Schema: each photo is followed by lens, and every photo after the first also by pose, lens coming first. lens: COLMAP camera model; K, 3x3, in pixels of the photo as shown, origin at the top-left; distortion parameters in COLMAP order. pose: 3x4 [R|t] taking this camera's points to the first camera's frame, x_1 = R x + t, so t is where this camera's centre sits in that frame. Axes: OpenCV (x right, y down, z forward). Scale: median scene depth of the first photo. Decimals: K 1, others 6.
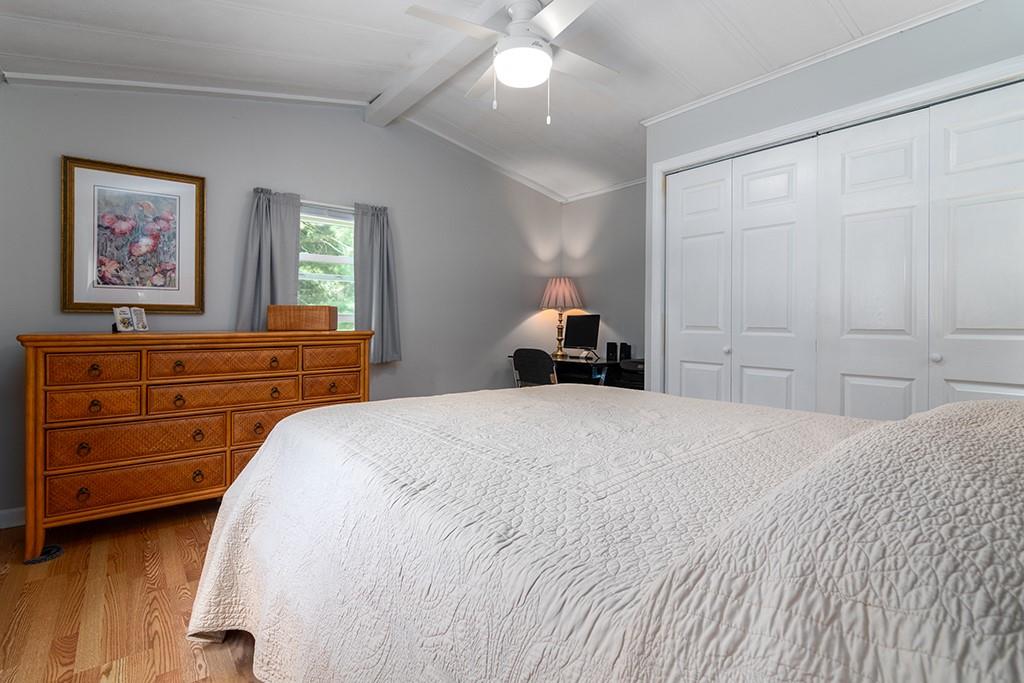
lens RADIAL K [[488.8, 0, 514.3], [0, 488.8, 319.4], [0, 0, 1]] dist [0.000642, 0.000074]
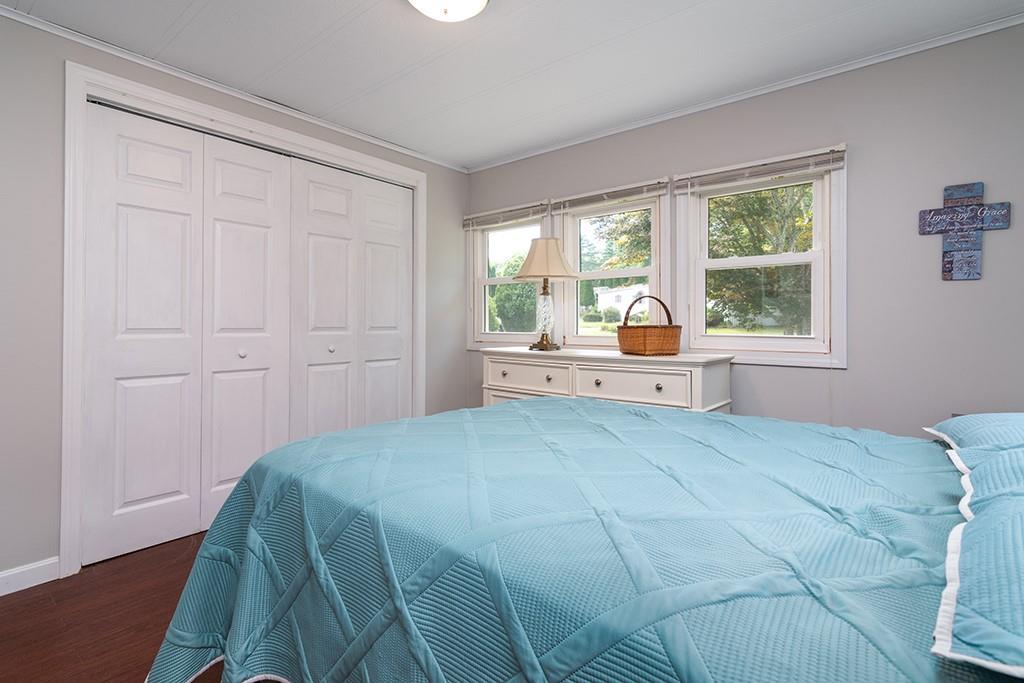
lens RADIAL K [[488.8, 0, 514.3], [0, 488.8, 319.4], [0, 0, 1]] dist [0.000642, 0.000074]
pose [[-0.220681, -0.001648, 0.975345, -0.491454], [-0.005084, 0.999987, 0.000540, -0.003141], [-0.975333, -0.004839, -0.220687, 0.617184]]
